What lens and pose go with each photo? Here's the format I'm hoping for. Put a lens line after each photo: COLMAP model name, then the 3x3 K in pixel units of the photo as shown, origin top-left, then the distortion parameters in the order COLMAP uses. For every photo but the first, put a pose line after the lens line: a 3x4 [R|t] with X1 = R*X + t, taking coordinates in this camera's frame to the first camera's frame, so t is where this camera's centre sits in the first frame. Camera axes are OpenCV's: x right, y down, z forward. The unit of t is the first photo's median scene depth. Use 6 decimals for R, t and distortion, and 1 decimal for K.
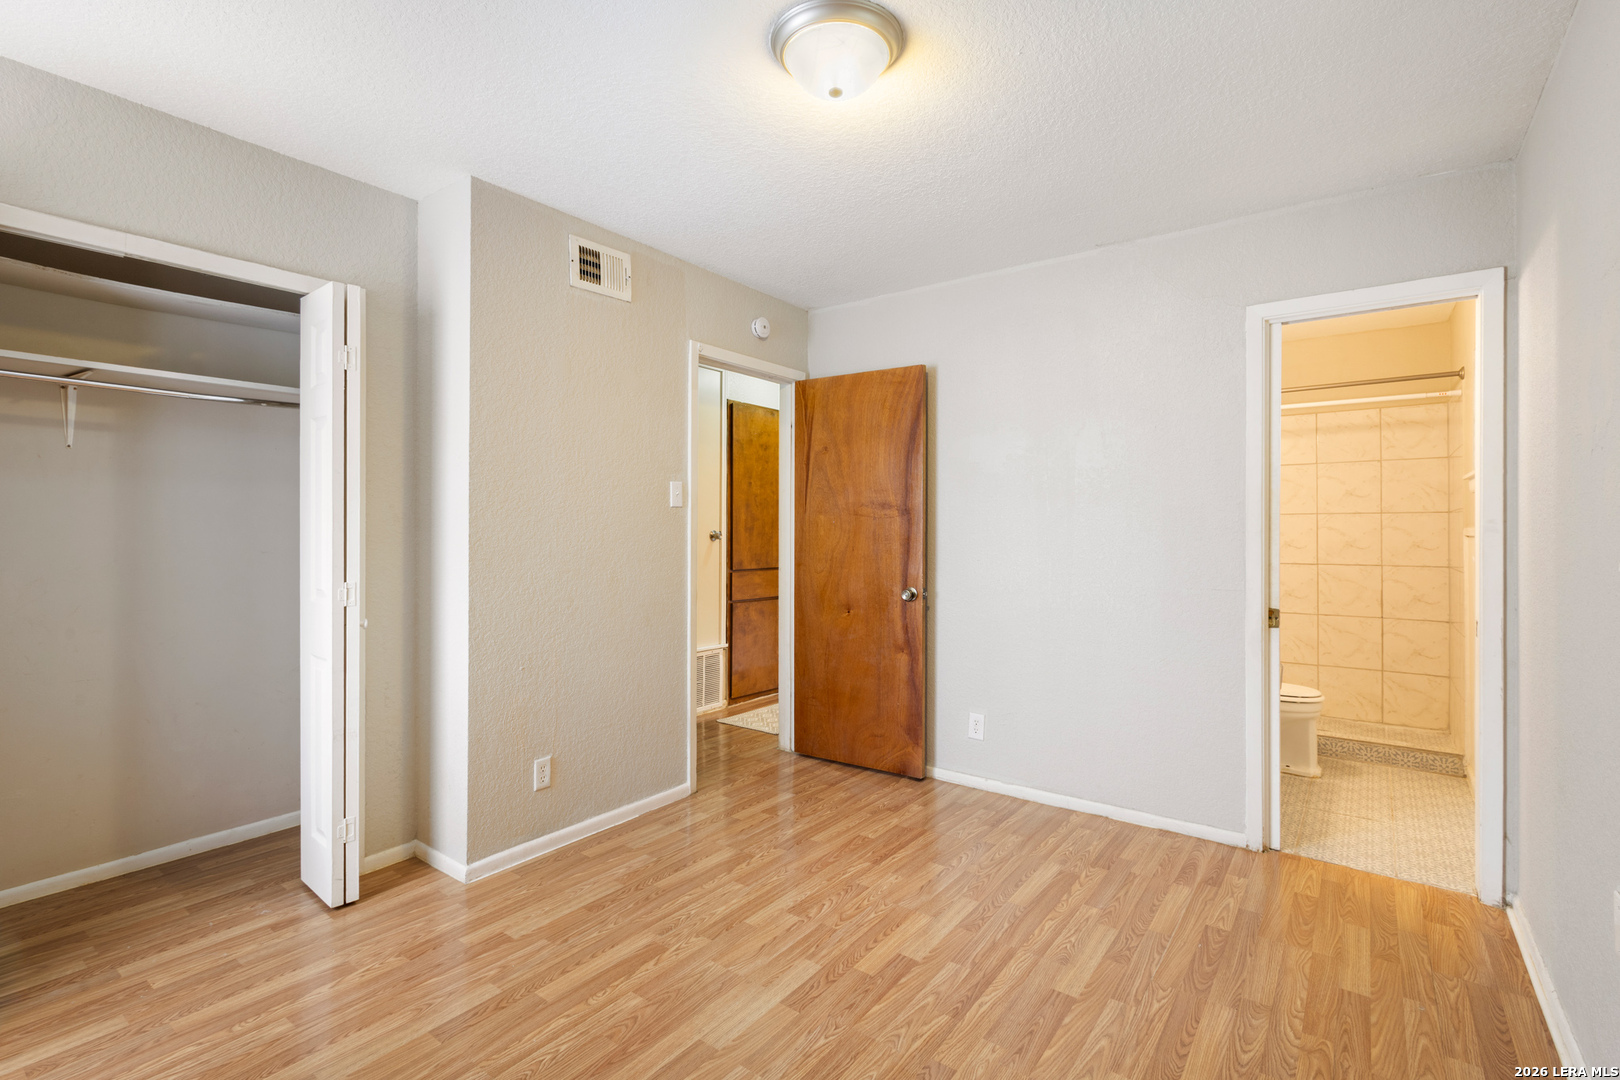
lens RADIAL K [[748.8, 0, 799.1], [0, 748.8, 532.2], [0, 0, 1]] dist [0.011888, -0.000794]
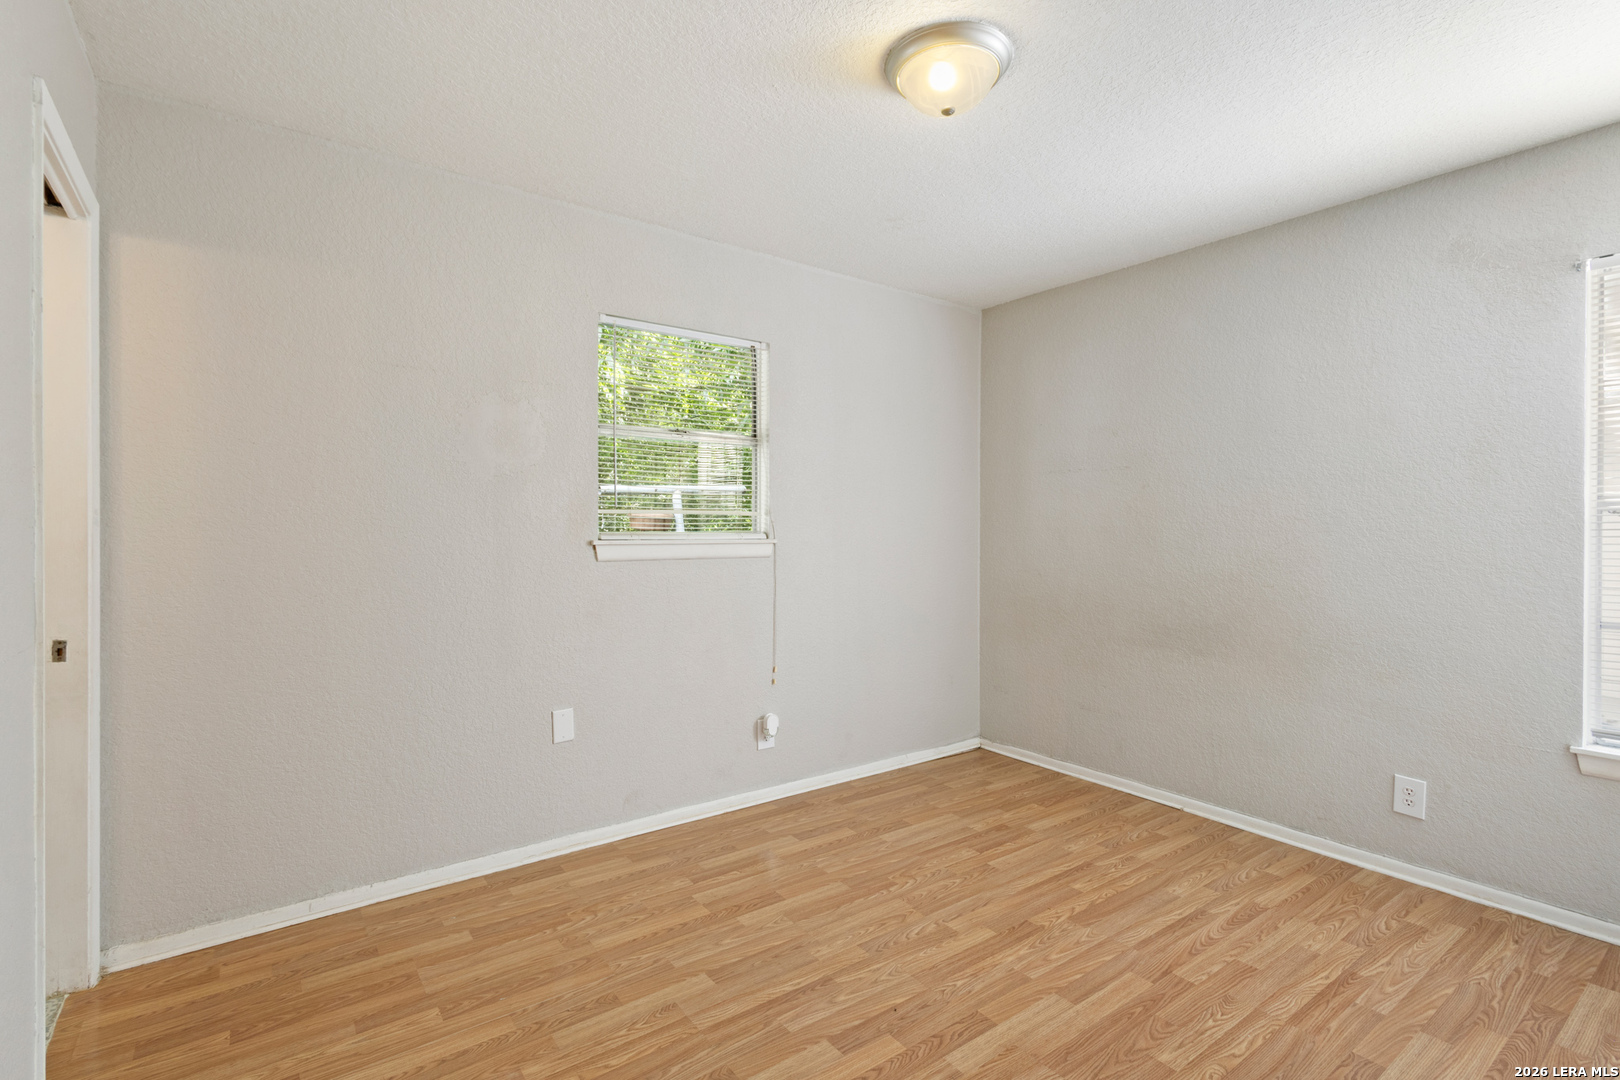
lens RADIAL K [[748.8, 0, 801.0], [0, 748.8, 528.4], [0, 0, 1]] dist [0.011888, -0.000794]
pose [[-0.957770, -0.009025, 0.287394, -0.051432], [-0.006746, 0.999937, 0.008919, -0.010467], [-0.287456, 0.006604, -0.957771, 1.830615]]
